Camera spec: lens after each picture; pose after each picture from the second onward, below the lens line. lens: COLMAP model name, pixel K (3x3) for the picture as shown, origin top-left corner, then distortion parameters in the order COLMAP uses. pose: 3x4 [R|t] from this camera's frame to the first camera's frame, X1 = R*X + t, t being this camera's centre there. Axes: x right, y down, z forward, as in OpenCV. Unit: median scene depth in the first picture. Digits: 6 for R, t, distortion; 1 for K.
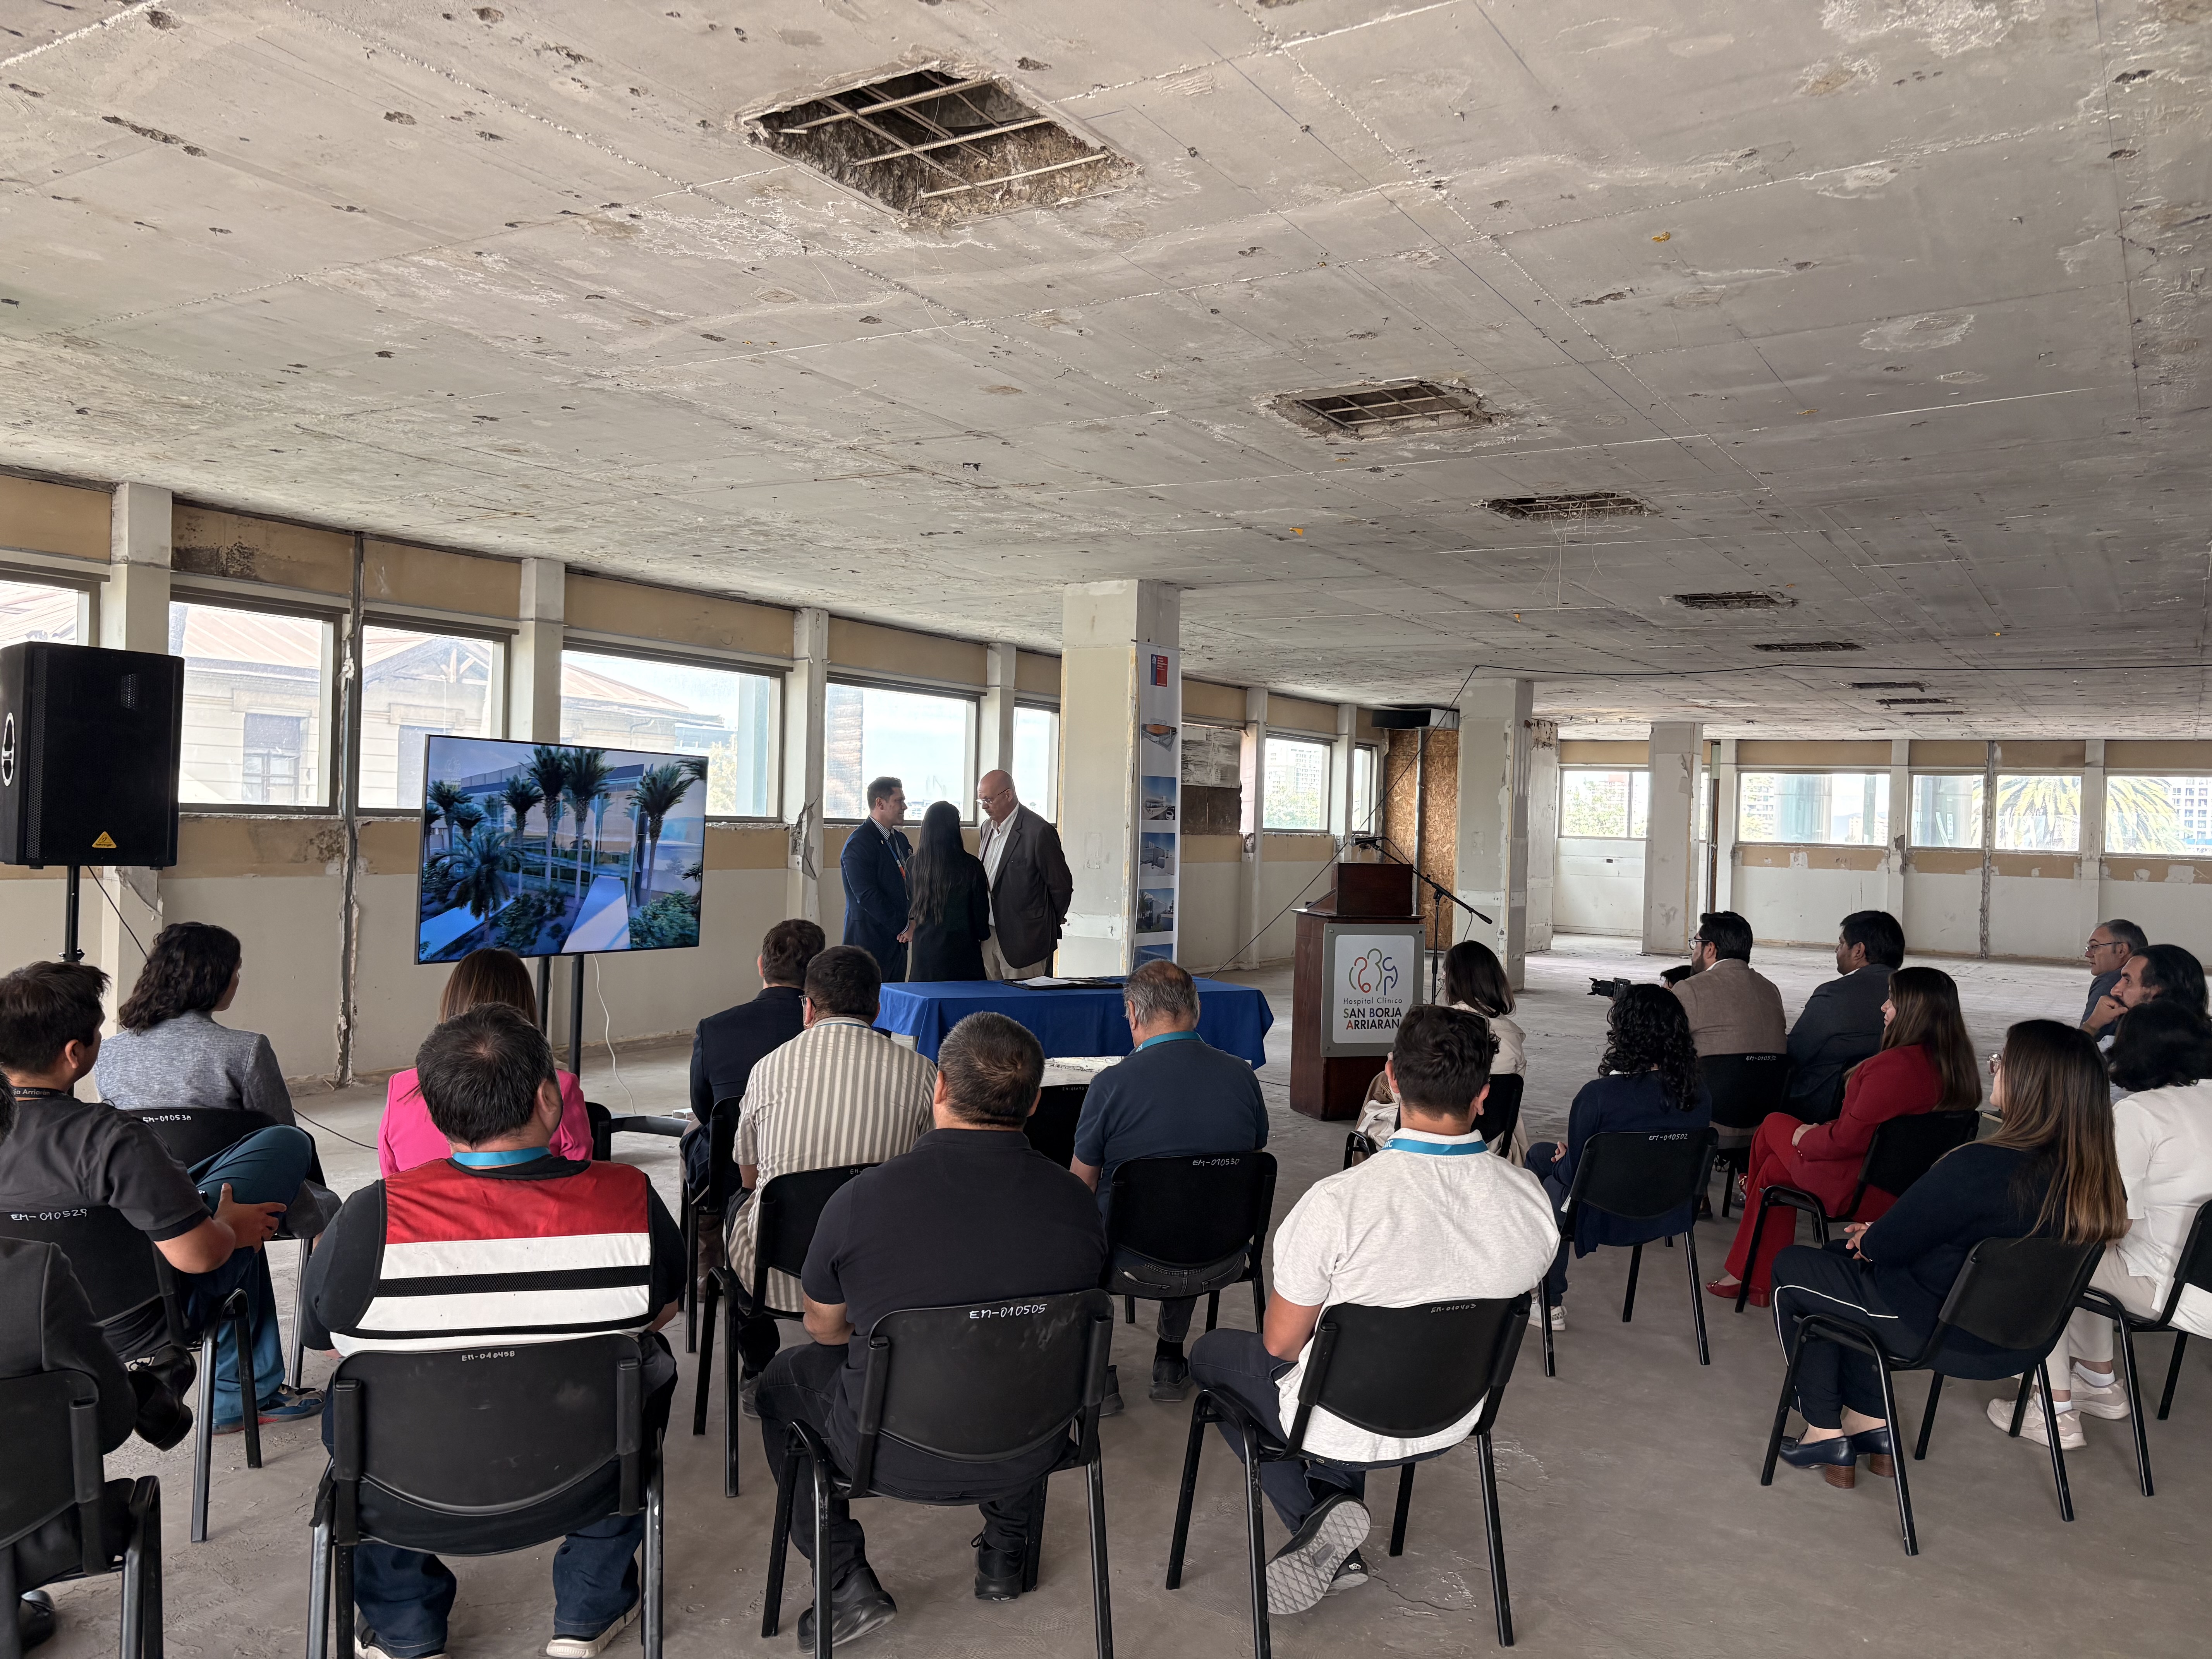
lens RADIAL K [[1686.3, 0, 1116.0], [0, 1686.3, 834.0], [0, 0, 1]] dist [0.051407, -0.034536]
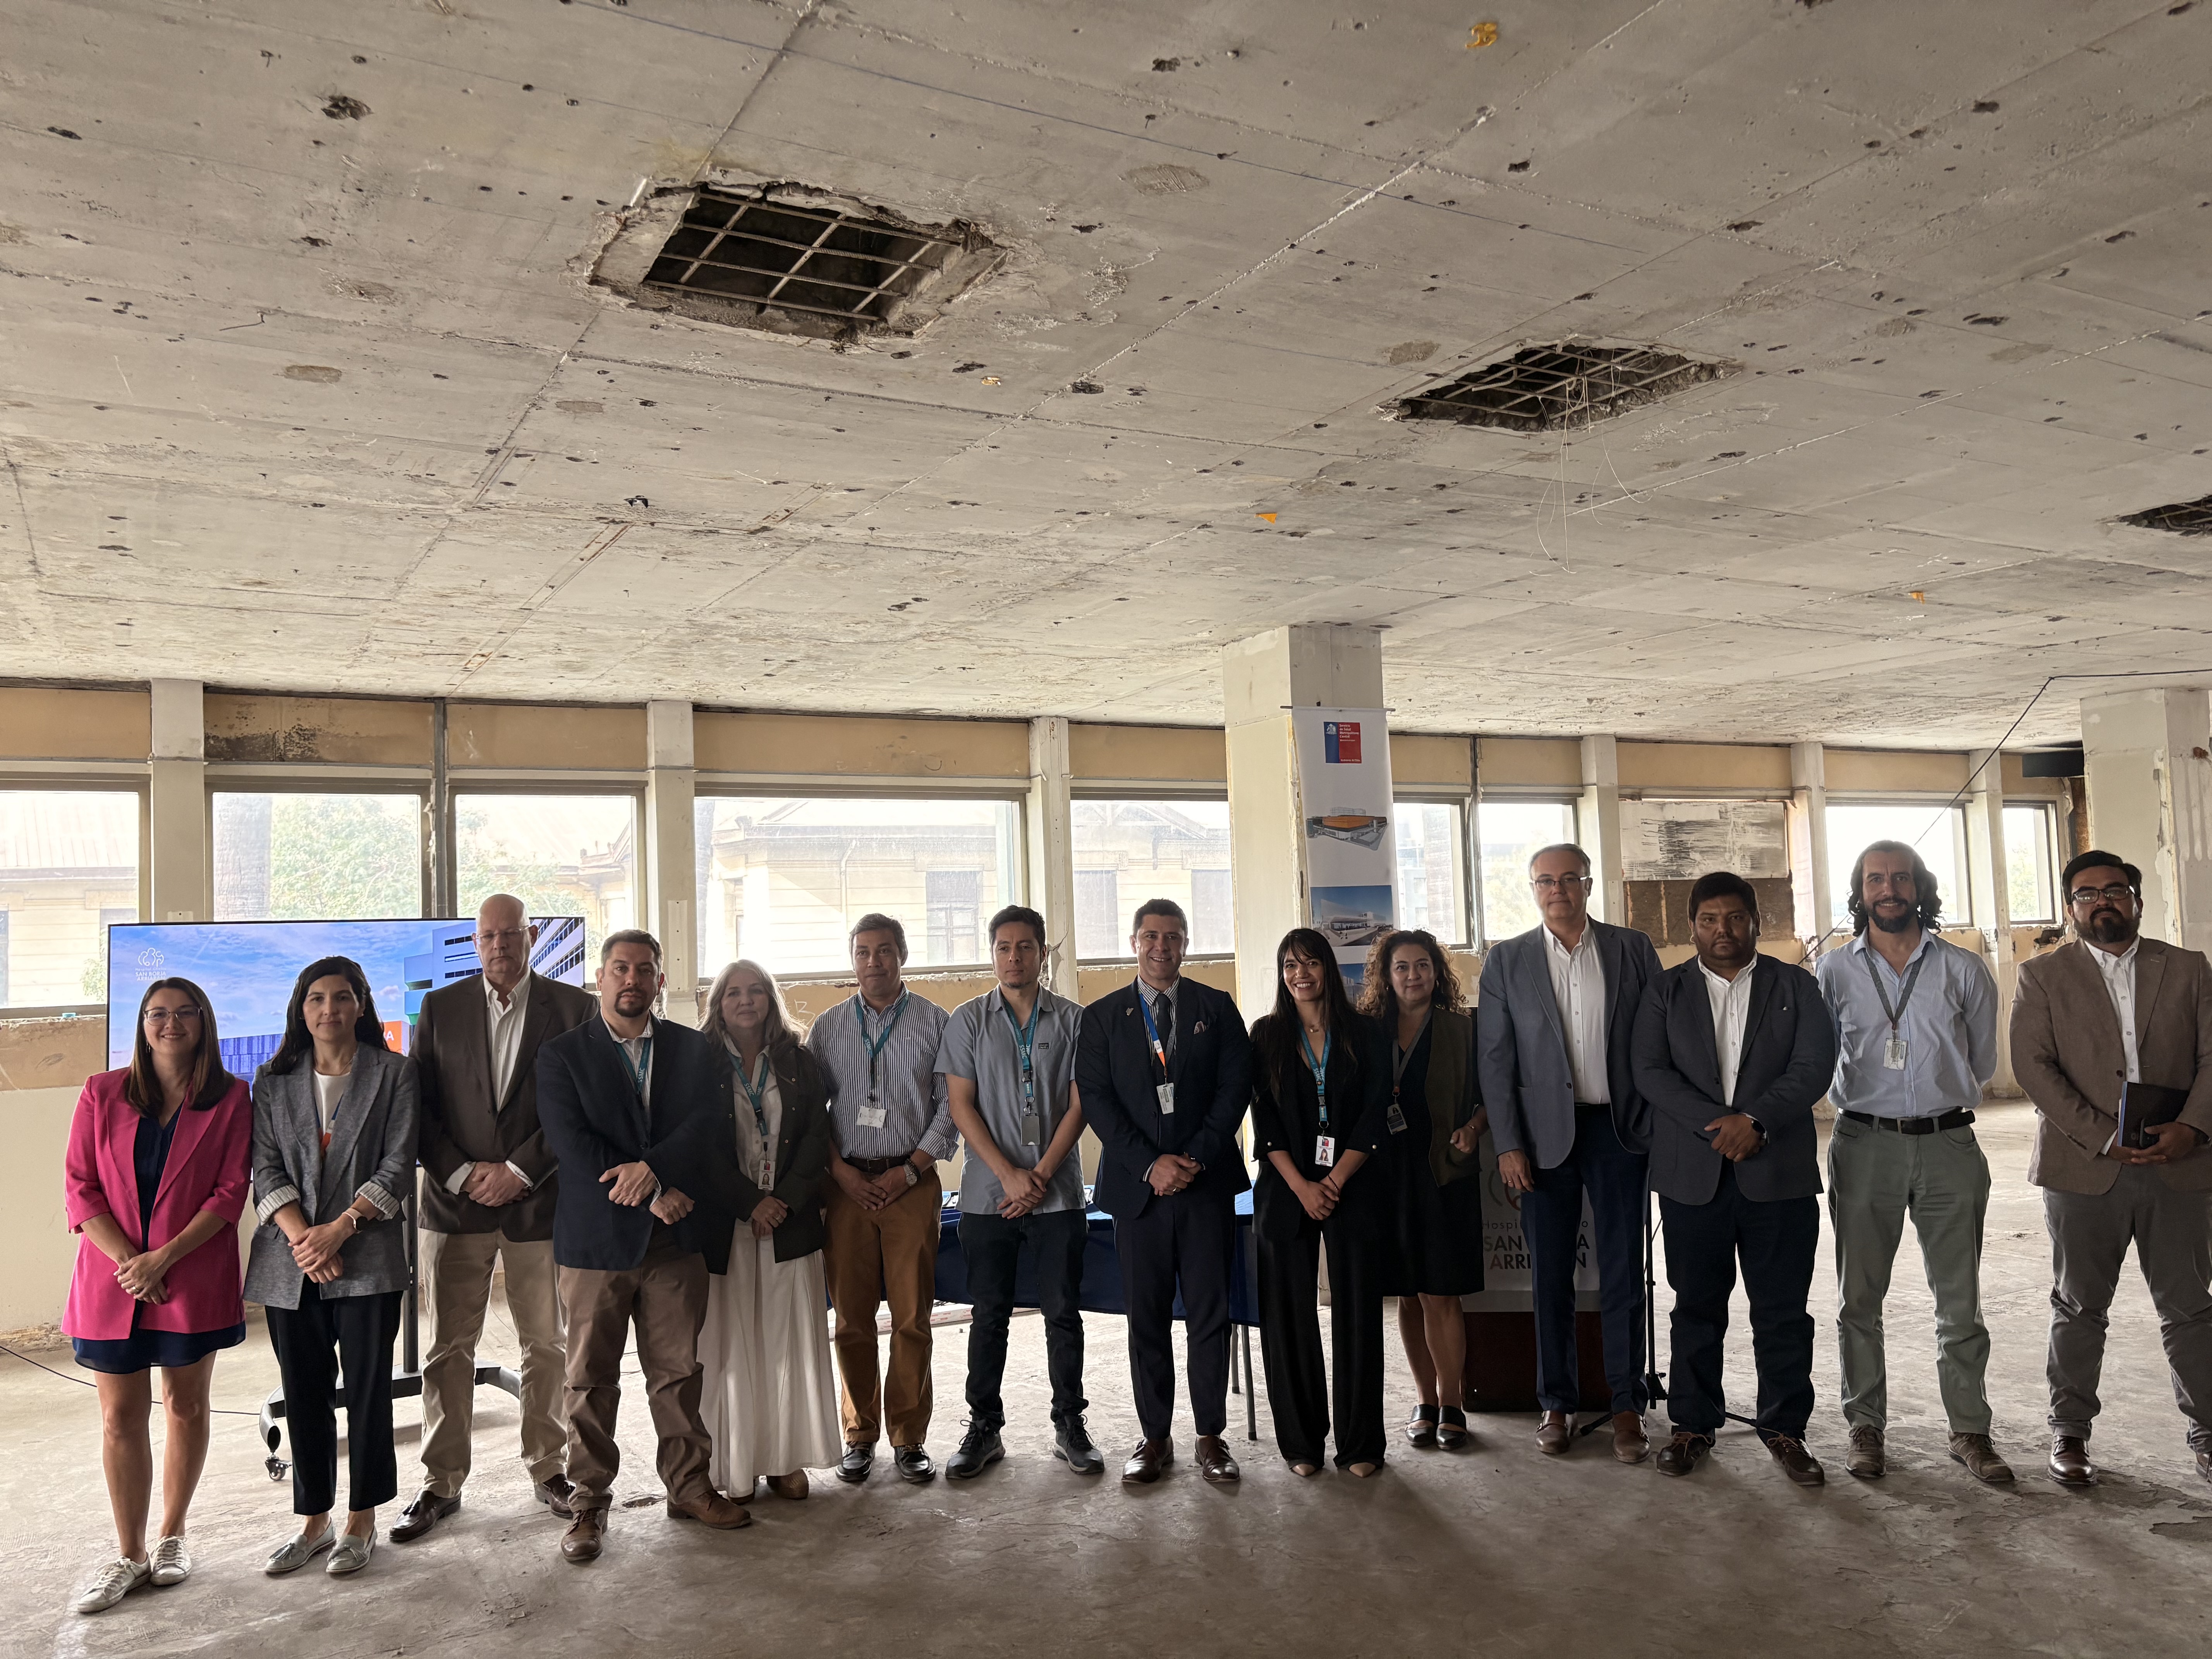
lens RADIAL K [[1686.3, 0, 1101.2], [0, 1686.3, 839.1], [0, 0, 1]] dist [0.051407, -0.034536]
pose [[0.878561, -0.087890, -0.469474, 0.379817], [0.057835, 0.995267, -0.078092, -0.004610], [0.474116, 0.041457, 0.879486, 0.414422]]
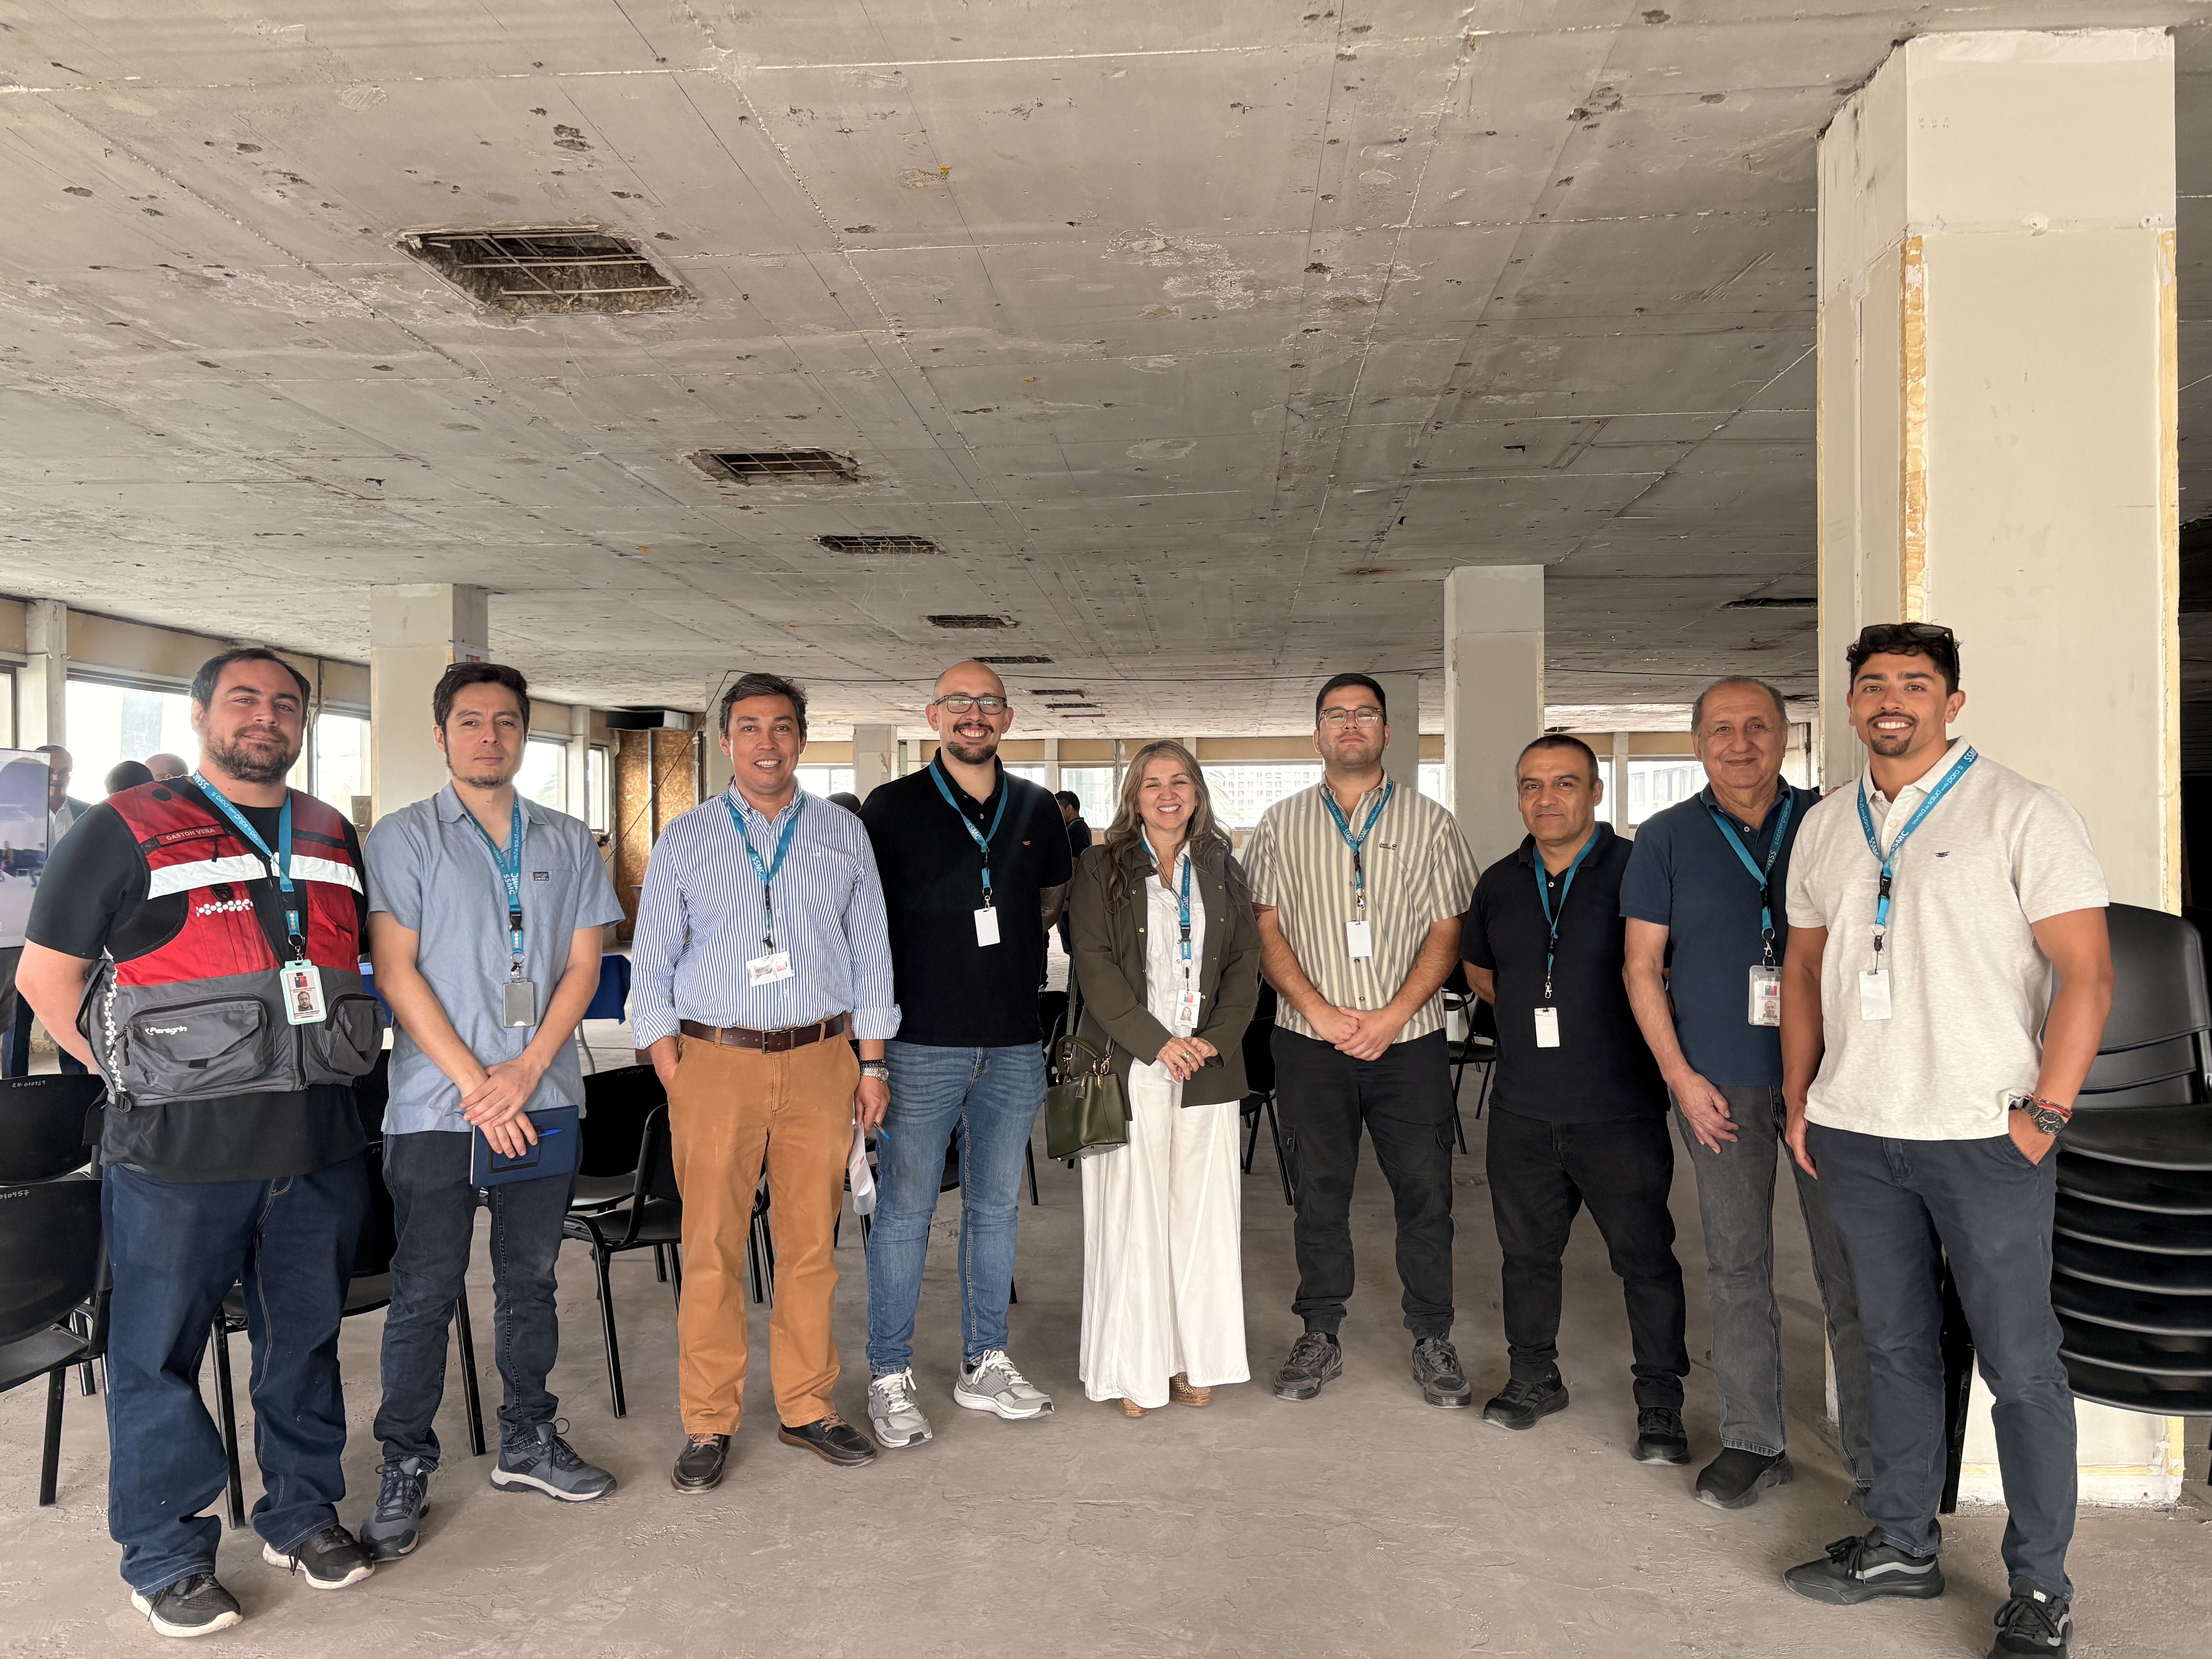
lens RADIAL K [[1686.3, 0, 1109.6], [0, 1686.3, 826.2], [0, 0, 1]] dist [0.051407, -0.034536]
pose [[0.883059, -0.031568, 0.468198, -0.169557], [0.035285, 0.999377, 0.000834, 0.018103], [-0.467933, 0.015784, 0.883623, -0.168584]]
